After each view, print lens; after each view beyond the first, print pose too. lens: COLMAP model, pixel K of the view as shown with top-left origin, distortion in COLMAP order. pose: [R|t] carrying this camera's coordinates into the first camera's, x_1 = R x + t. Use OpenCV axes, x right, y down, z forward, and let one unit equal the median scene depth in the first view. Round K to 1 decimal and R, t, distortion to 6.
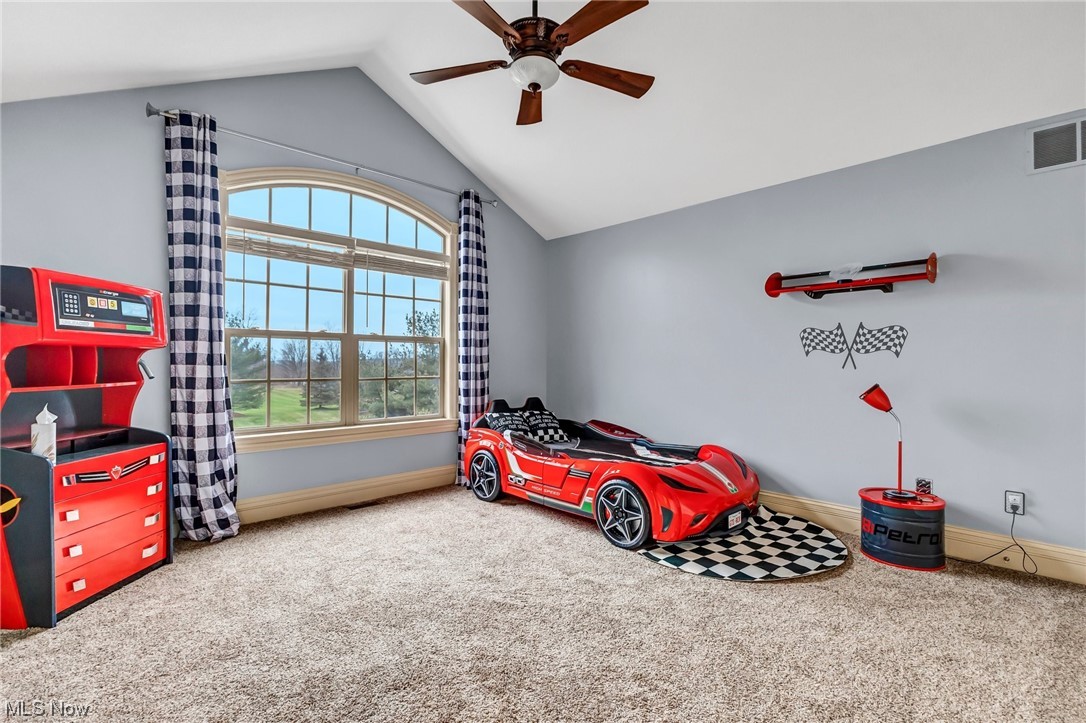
lens RADIAL K [[503.0, 0, 551.1], [0, 503.0, 368.3], [0, 0, 1]] dist [0.002861, 0.000124]
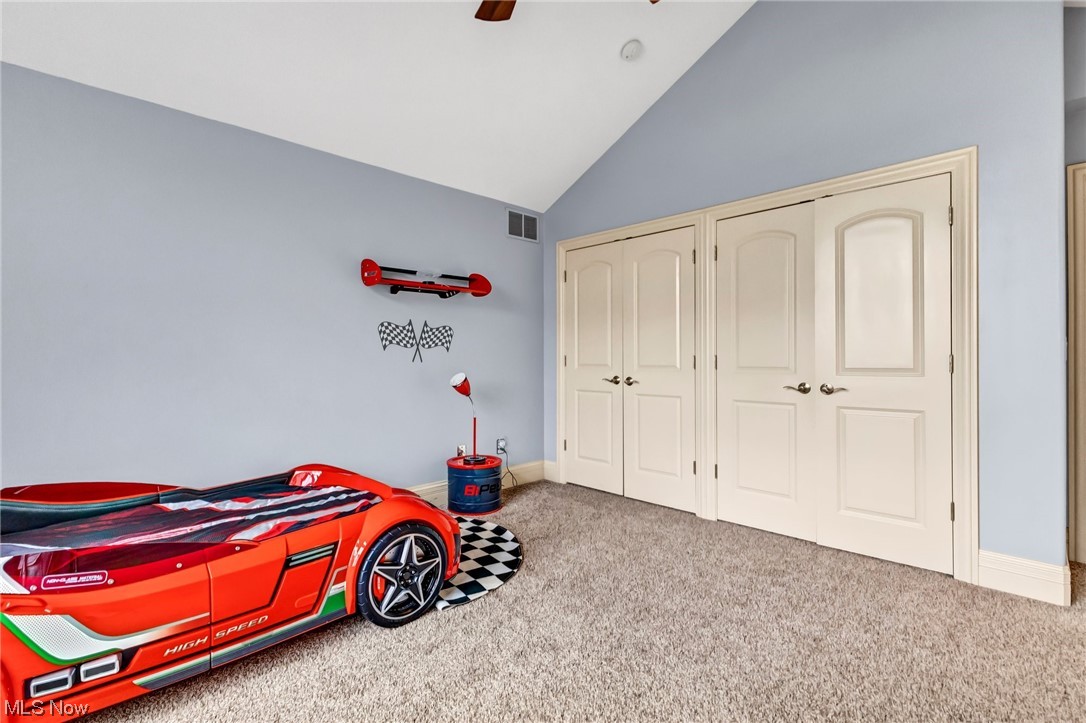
lens RADIAL K [[503.0, 0, 551.1], [0, 503.0, 368.3], [0, 0, 1]] dist [0.002861, 0.000124]
pose [[-0.034955, -0.047791, 0.998246, -0.524401], [-0.006127, 0.998847, 0.047605, -0.039887], [-0.999370, -0.004452, -0.035207, 0.751082]]
